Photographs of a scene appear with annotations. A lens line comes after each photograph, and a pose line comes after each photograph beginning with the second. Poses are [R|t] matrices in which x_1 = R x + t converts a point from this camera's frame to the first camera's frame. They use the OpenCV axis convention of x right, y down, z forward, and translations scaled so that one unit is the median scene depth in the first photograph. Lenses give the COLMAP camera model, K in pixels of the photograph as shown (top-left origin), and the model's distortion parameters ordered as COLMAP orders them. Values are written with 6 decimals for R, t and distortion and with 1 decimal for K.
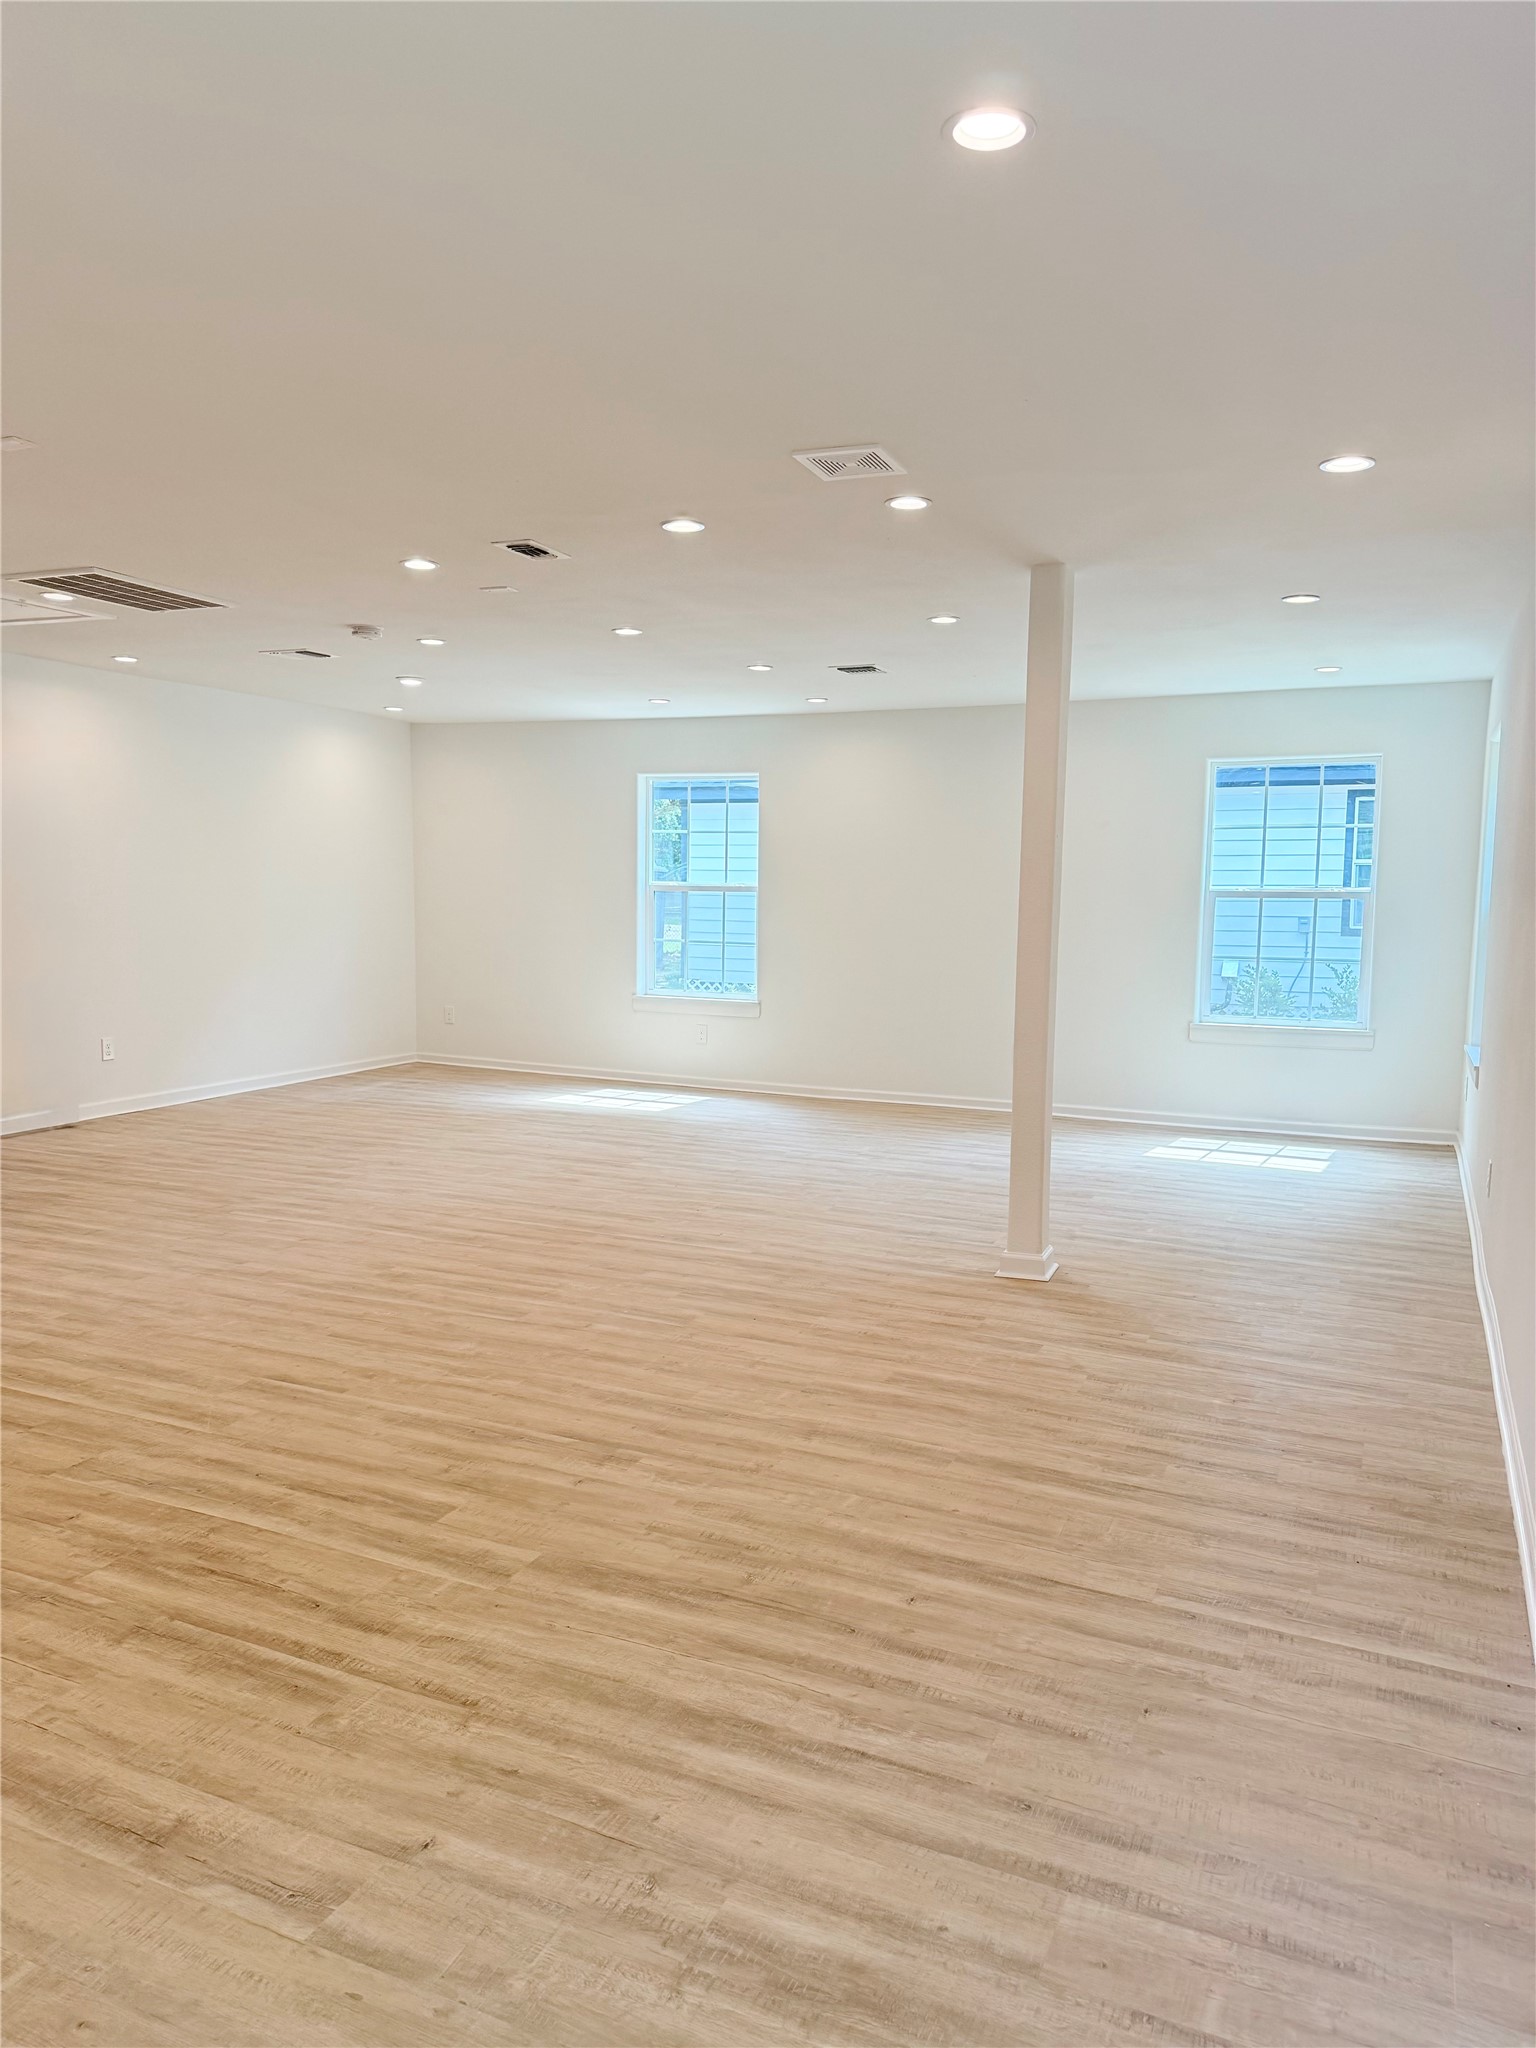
lens RADIAL K [[1465.0, 0, 760.9], [0, 1465.0, 1030.8], [0, 0, 1]] dist [0.038331, -0.032071]
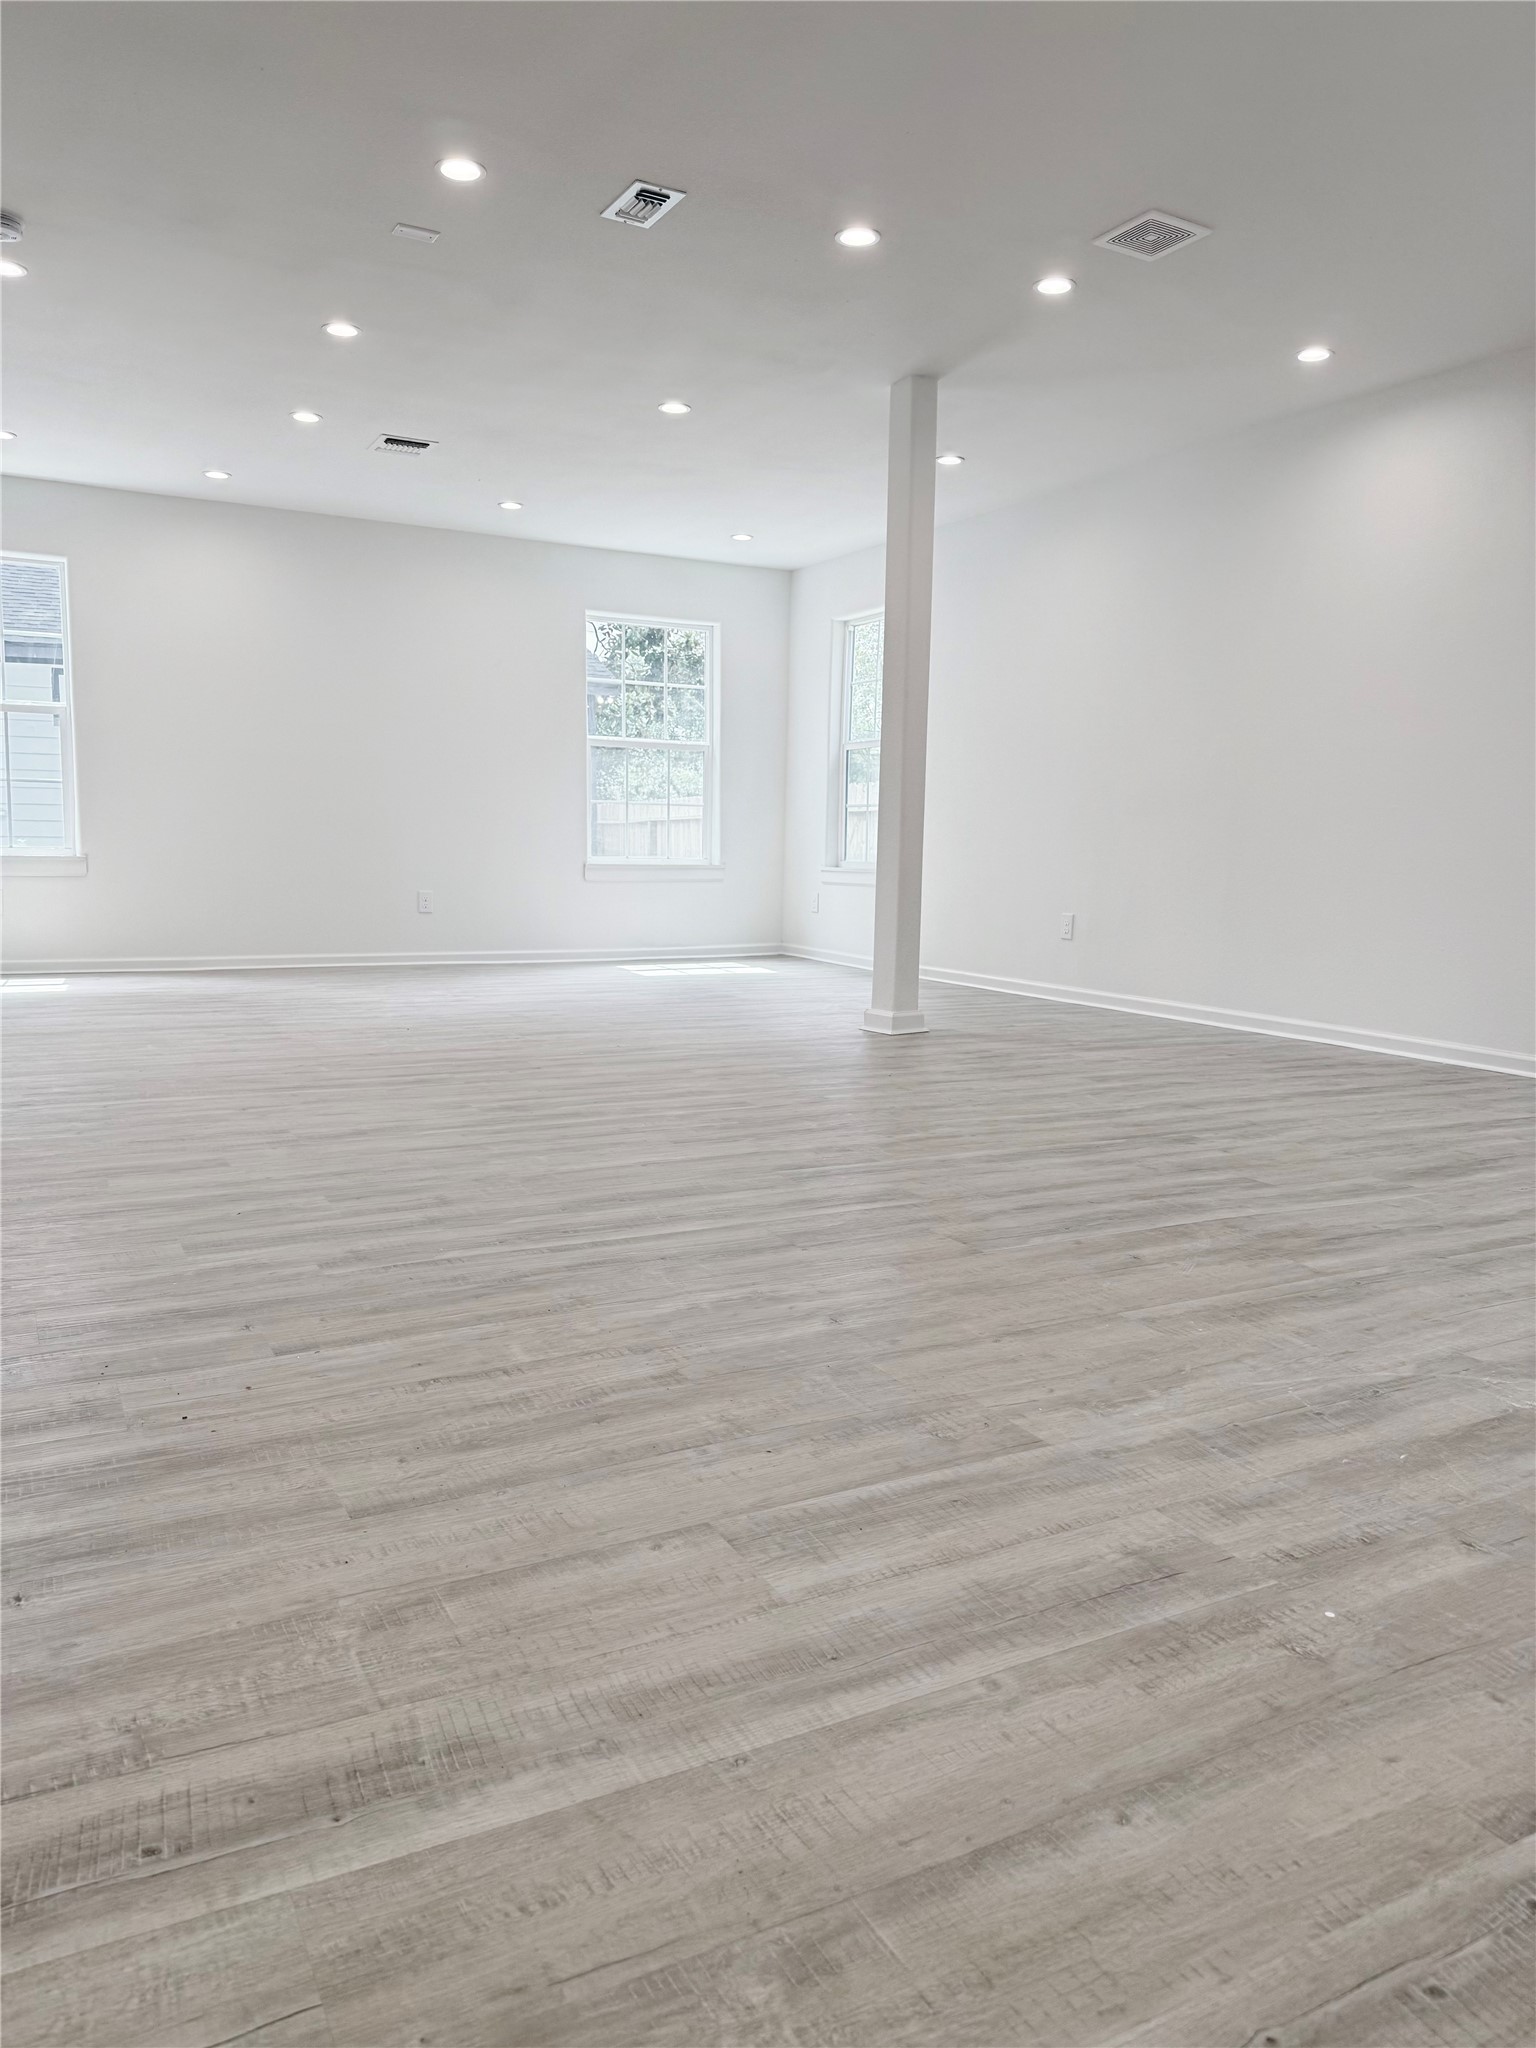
lens RADIAL K [[1465.0, 0, 756.0], [0, 1465.0, 1011.4], [0, 0, 1]] dist [0.038331, -0.032071]
pose [[0.605556, -0.098554, 0.789676, -1.233272], [0.066357, 0.995099, 0.073307, 0.111952], [-0.793031, 0.008009, 0.609128, 0.651697]]
